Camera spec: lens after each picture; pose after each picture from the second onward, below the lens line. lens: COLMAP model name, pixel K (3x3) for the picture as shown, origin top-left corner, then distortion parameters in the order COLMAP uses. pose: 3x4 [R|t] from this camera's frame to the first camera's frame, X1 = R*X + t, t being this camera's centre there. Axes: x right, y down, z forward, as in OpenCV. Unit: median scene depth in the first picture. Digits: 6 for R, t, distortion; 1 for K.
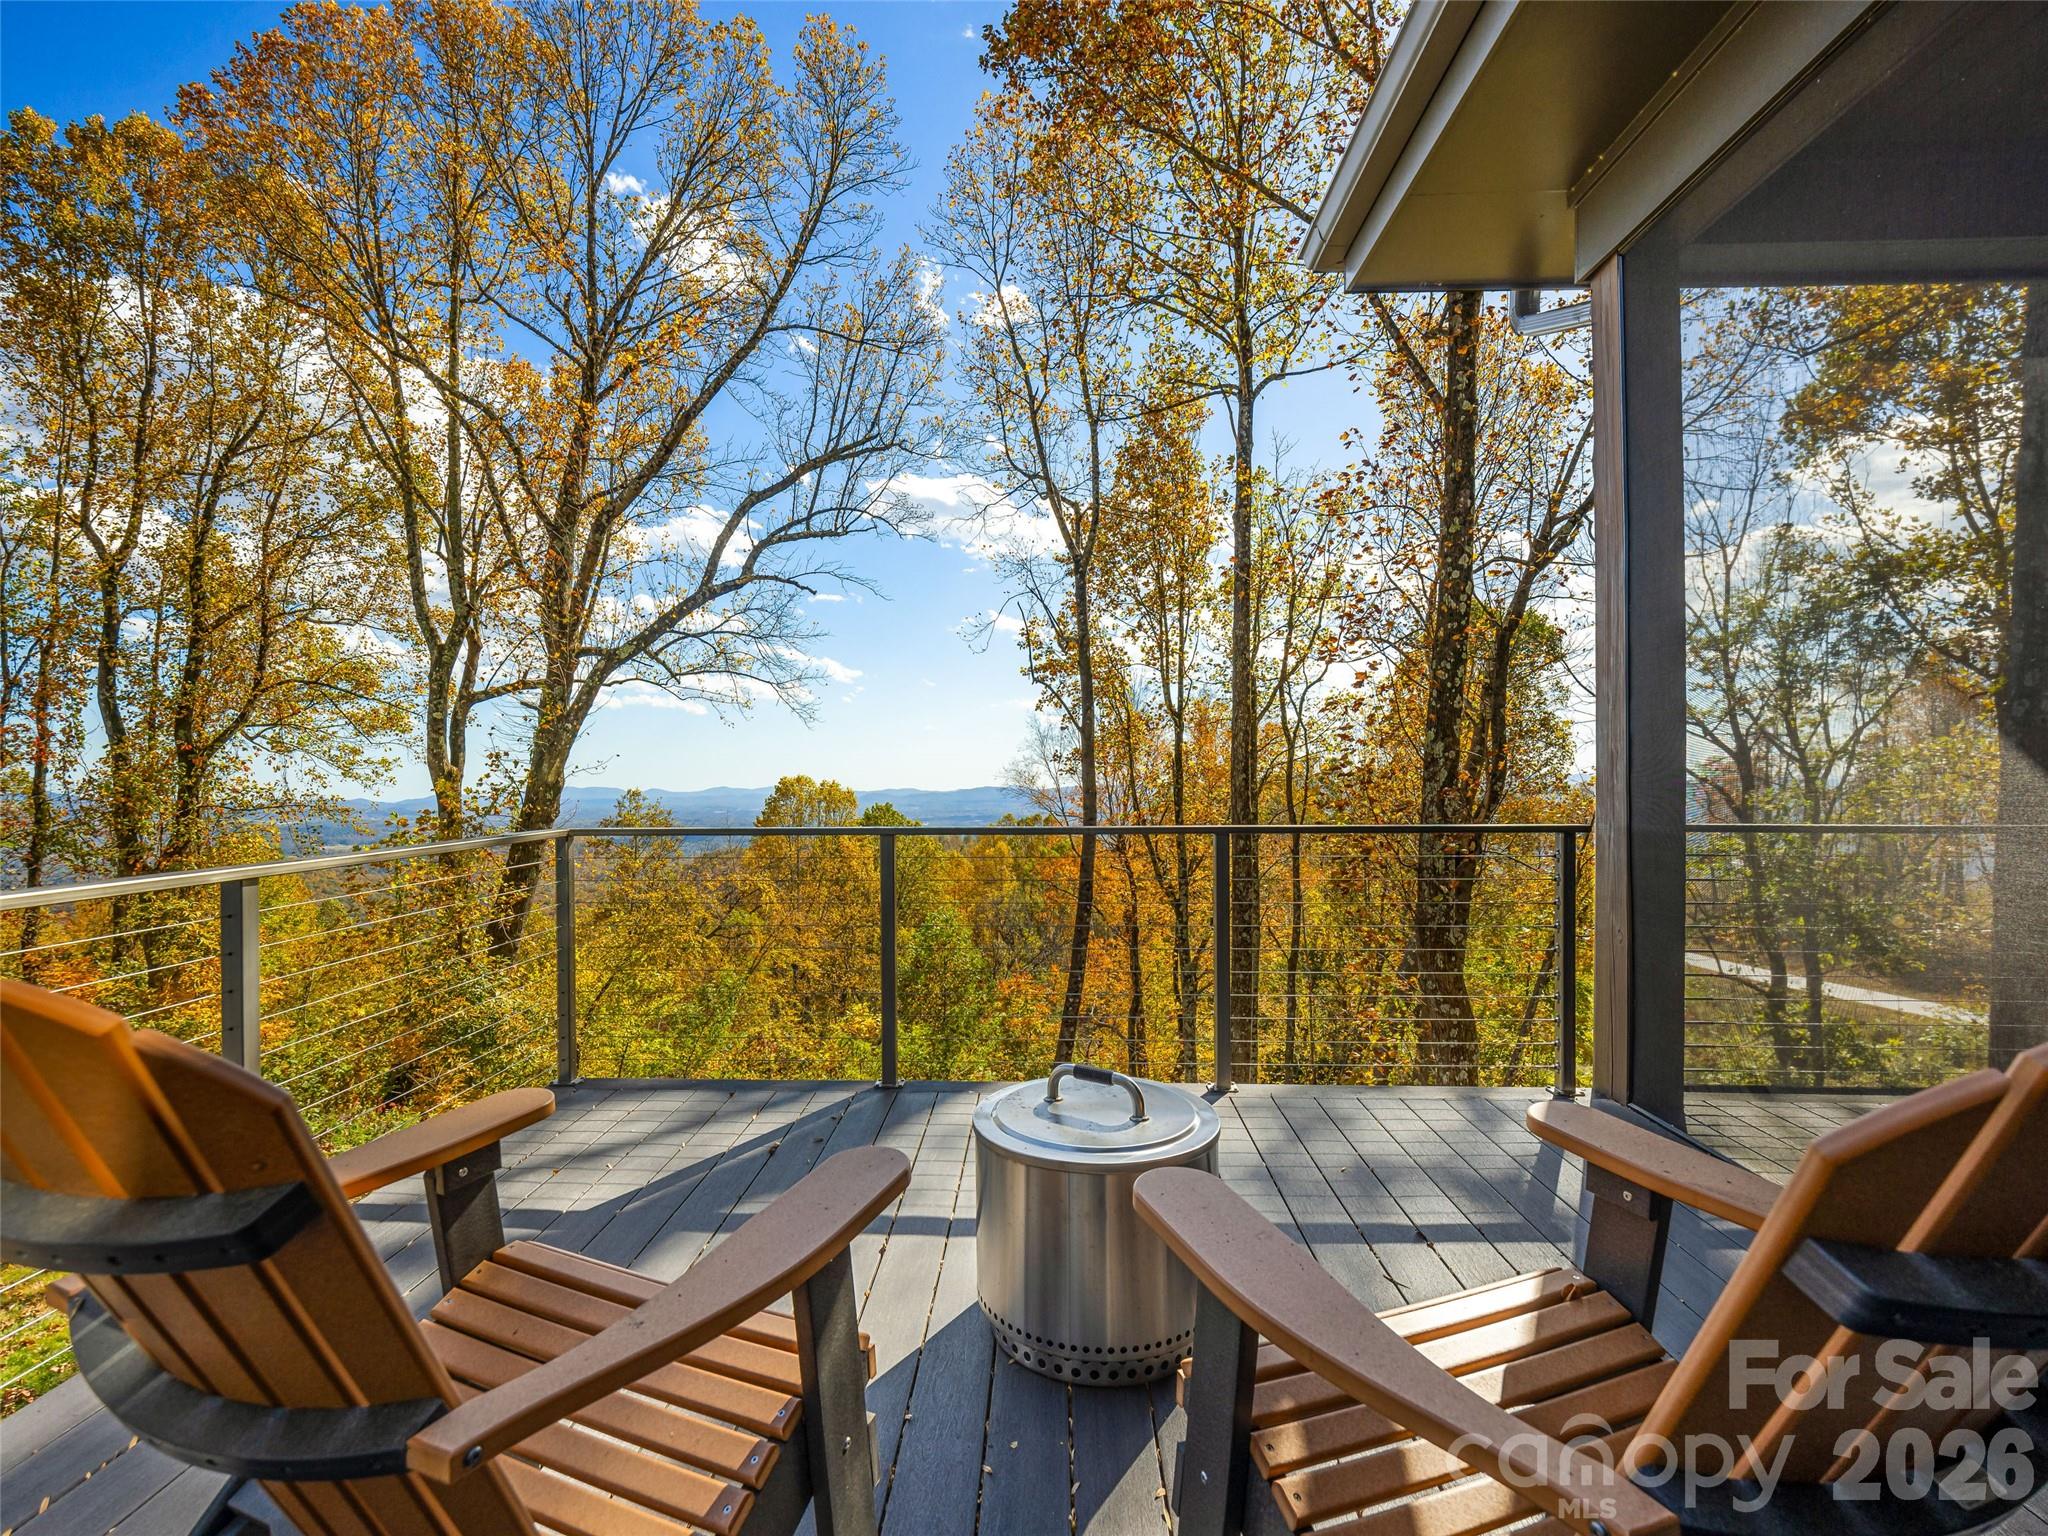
lens RADIAL K [[943.3, 0, 1009.5], [0, 943.3, 780.7], [0, 0, 1]] dist [0.003073, -0.005827]
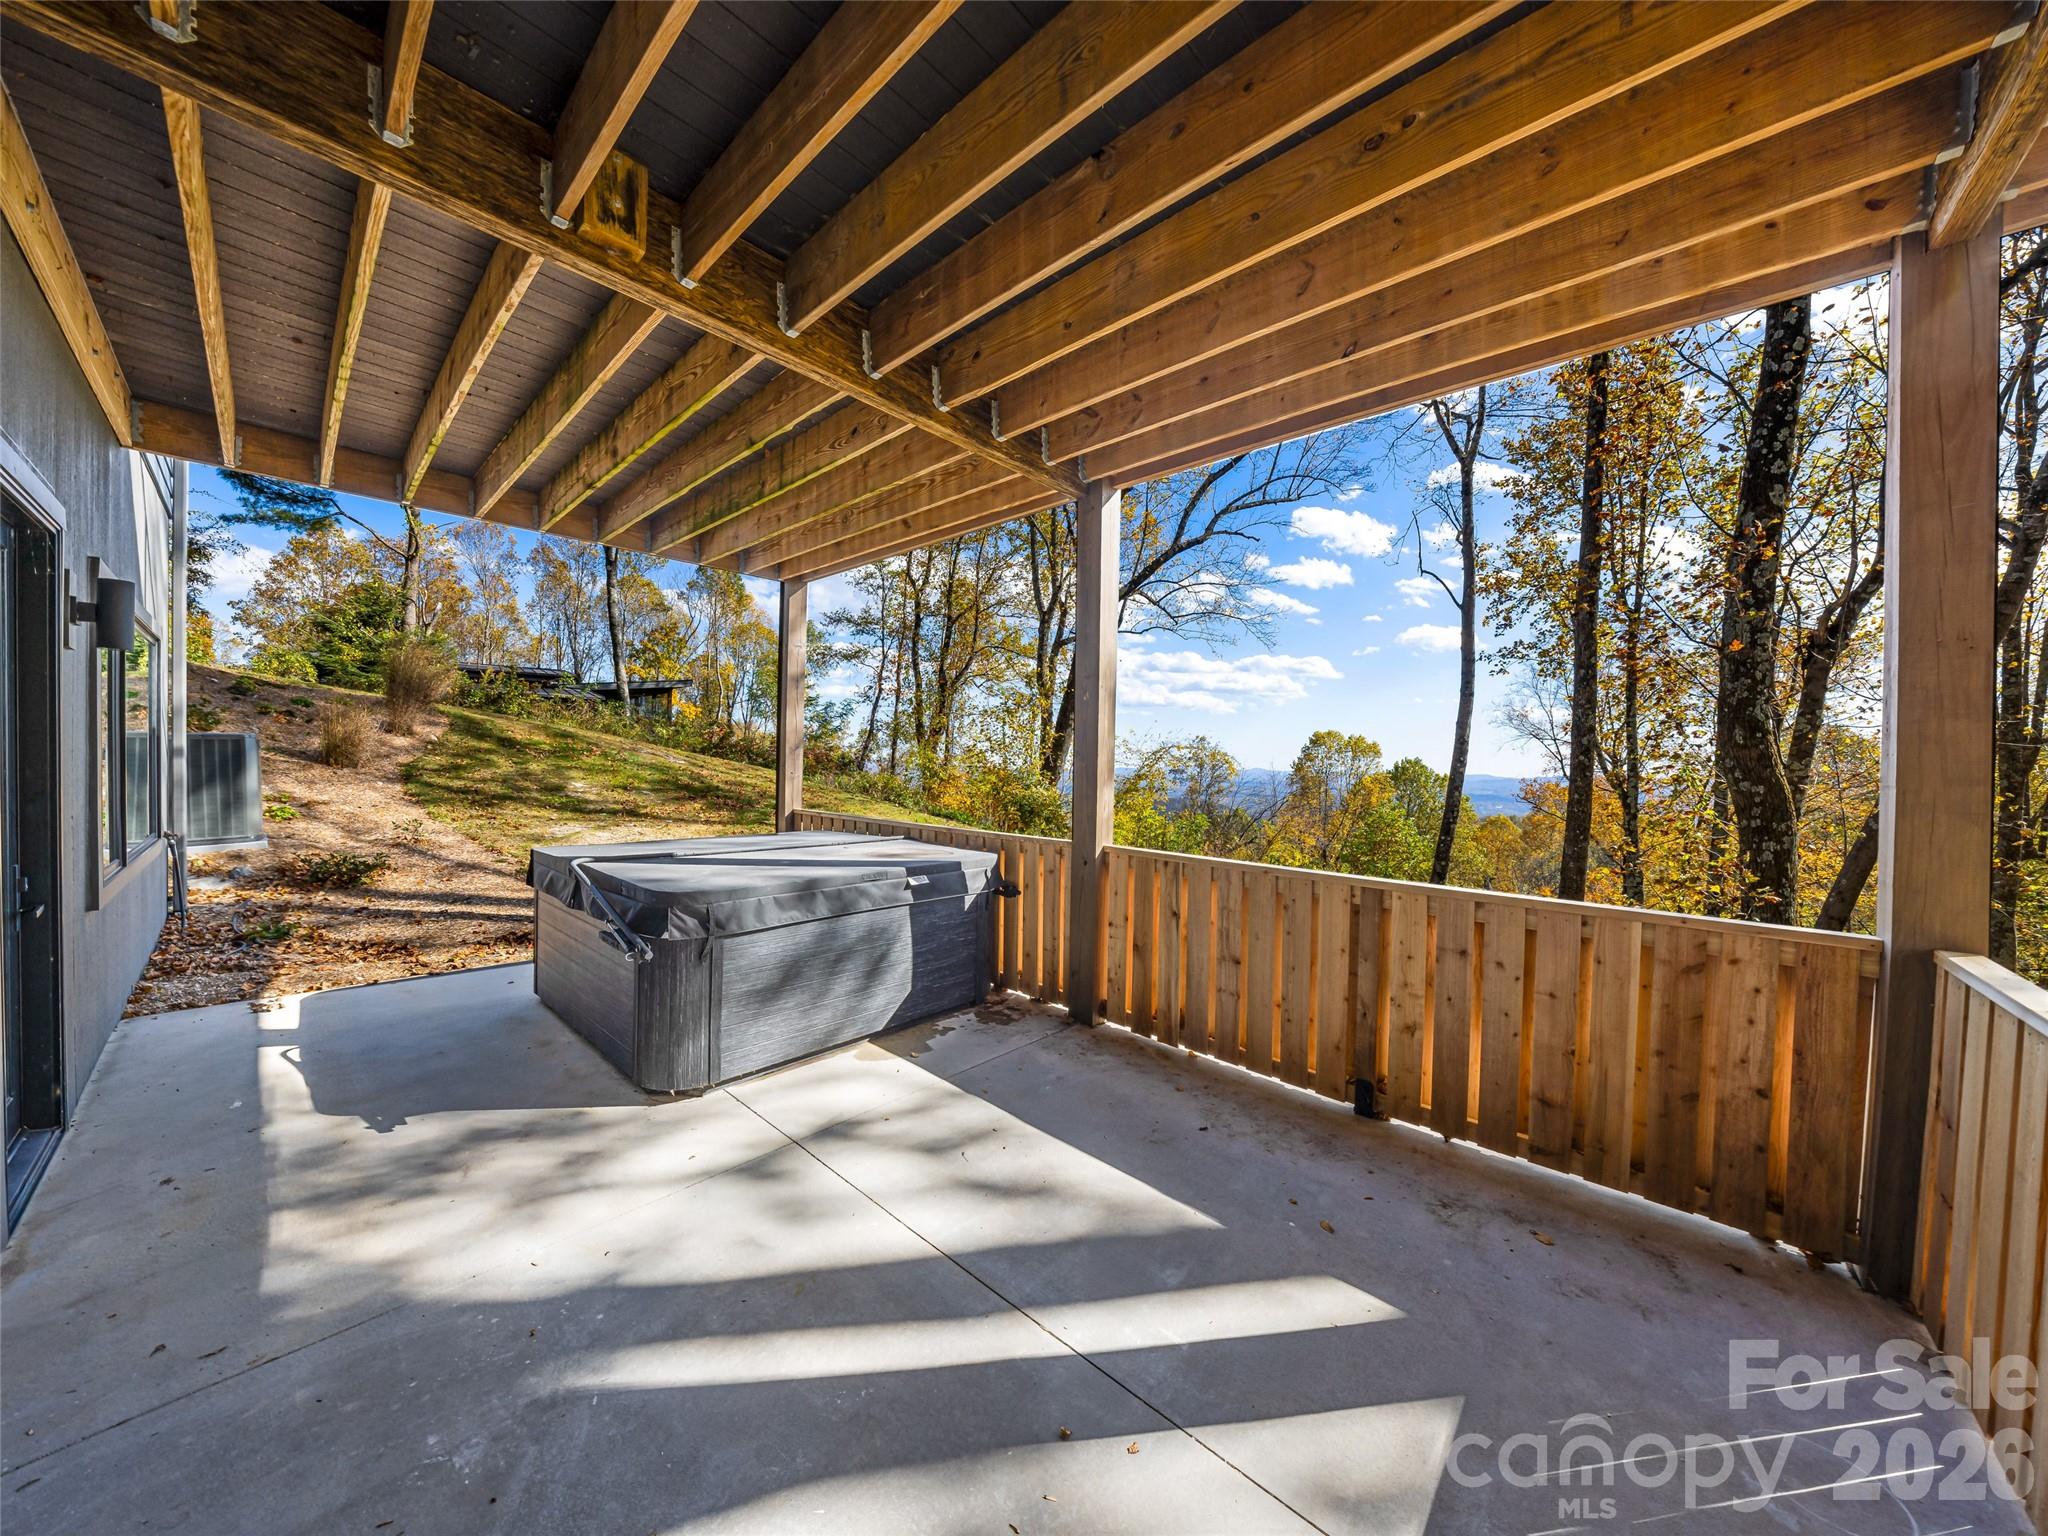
lens RADIAL K [[701.0, 0, 1008.5], [0, 701.0, 763.0], [0, 0, 1]] dist [0.001824, -0.000007]
pose [[0.765570, 0.028833, -0.642706, 0.172620], [-0.025255, 0.999572, 0.014760, 0.112874], [0.642857, 0.004932, 0.765971, -0.022547]]
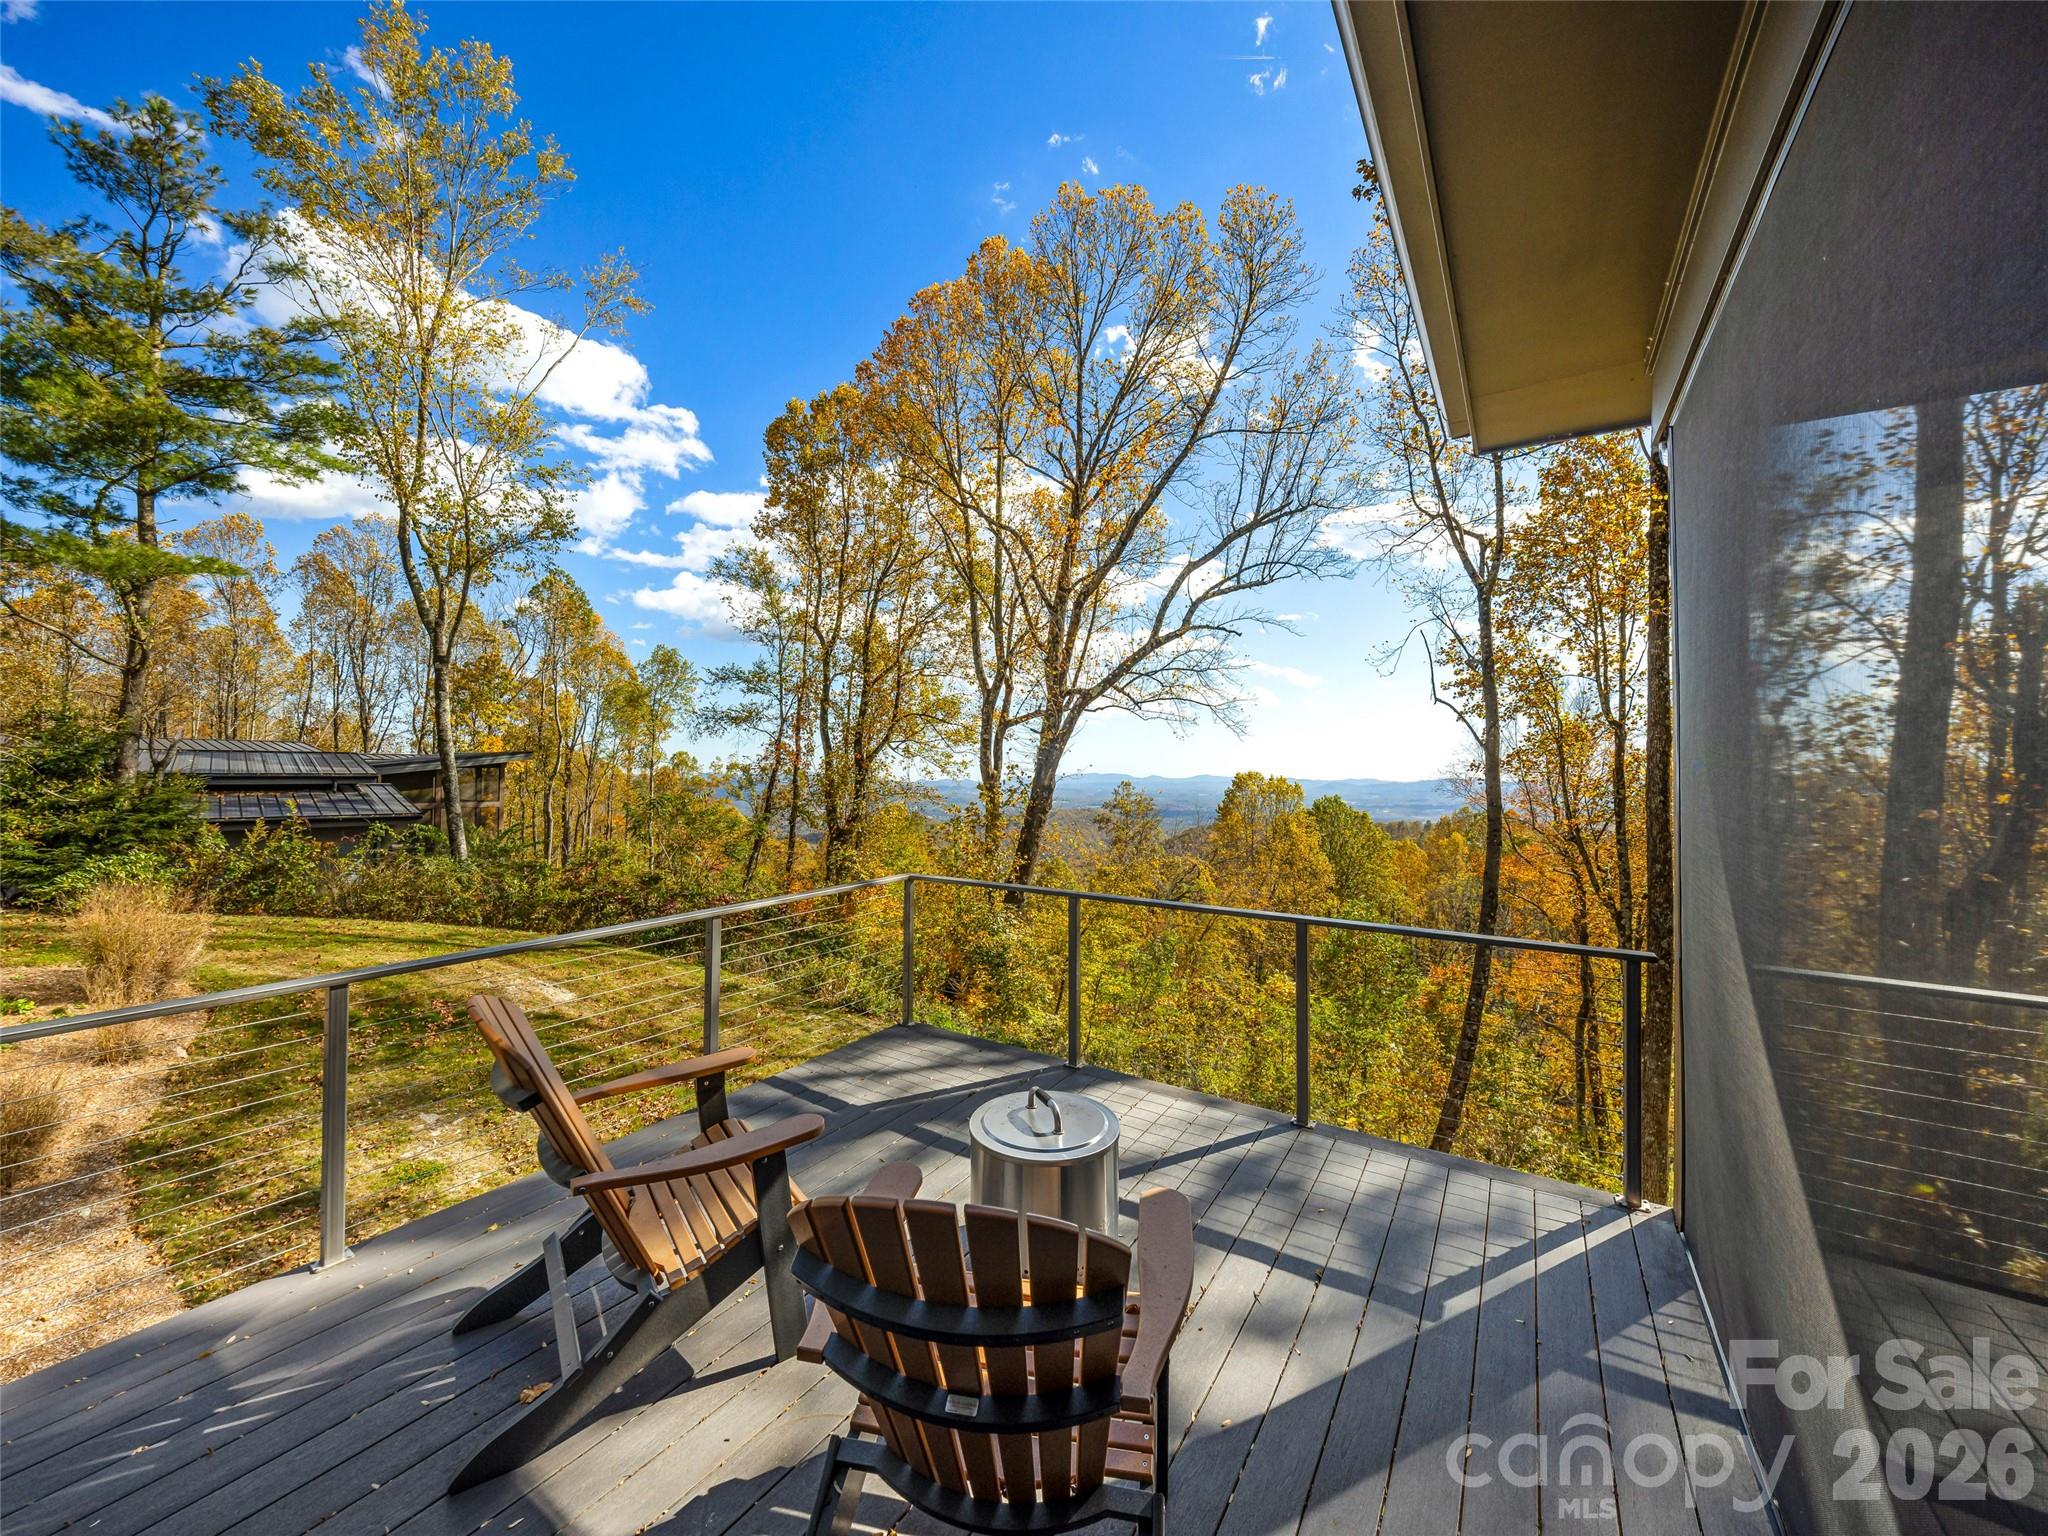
lens RADIAL K [[764.0, 0, 1017.4], [0, 764.0, 751.1], [0, 0, 1]] dist [0.003283, -0.000287]
pose [[0.860762, -0.001263, -0.509007, 0.049520], [-0.011973, 0.999670, -0.022728, -0.017915], [0.508867, 0.025658, 0.860462, -0.013282]]
